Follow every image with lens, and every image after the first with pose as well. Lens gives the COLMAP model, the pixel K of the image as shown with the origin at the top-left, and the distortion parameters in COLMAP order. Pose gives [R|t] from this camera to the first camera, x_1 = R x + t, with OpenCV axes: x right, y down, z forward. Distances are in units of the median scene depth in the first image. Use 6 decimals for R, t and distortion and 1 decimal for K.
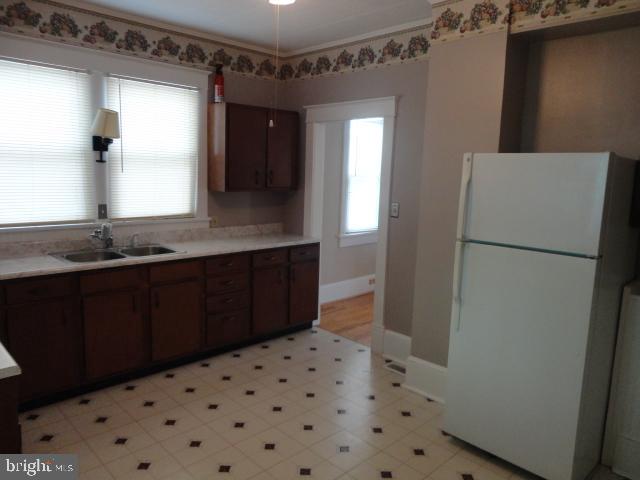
lens RADIAL K [[470.8, 0, 312.9], [0, 470.8, 237.0], [0, 0, 1]] dist [-0.008010, 0.010285]
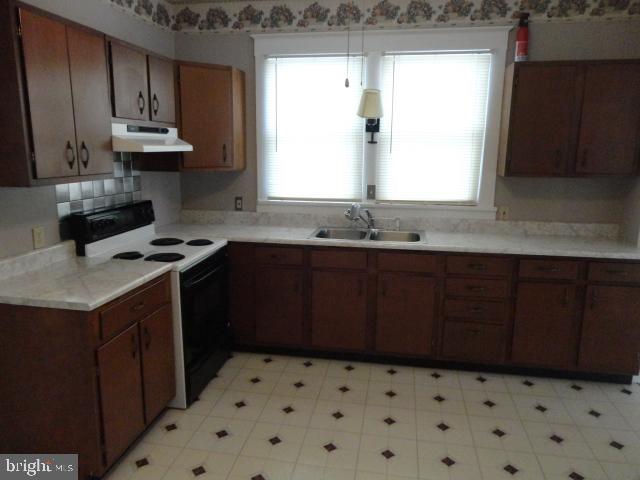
lens RADIAL K [[470.8, 0, 312.9], [0, 470.8, 237.0], [0, 0, 1]] dist [-0.008010, 0.010285]
pose [[0.583524, 0.131982, -0.801299, 0.304801], [-0.104499, 0.990705, 0.087080, -0.033625], [0.805345, 0.032922, 0.591892, 0.297843]]
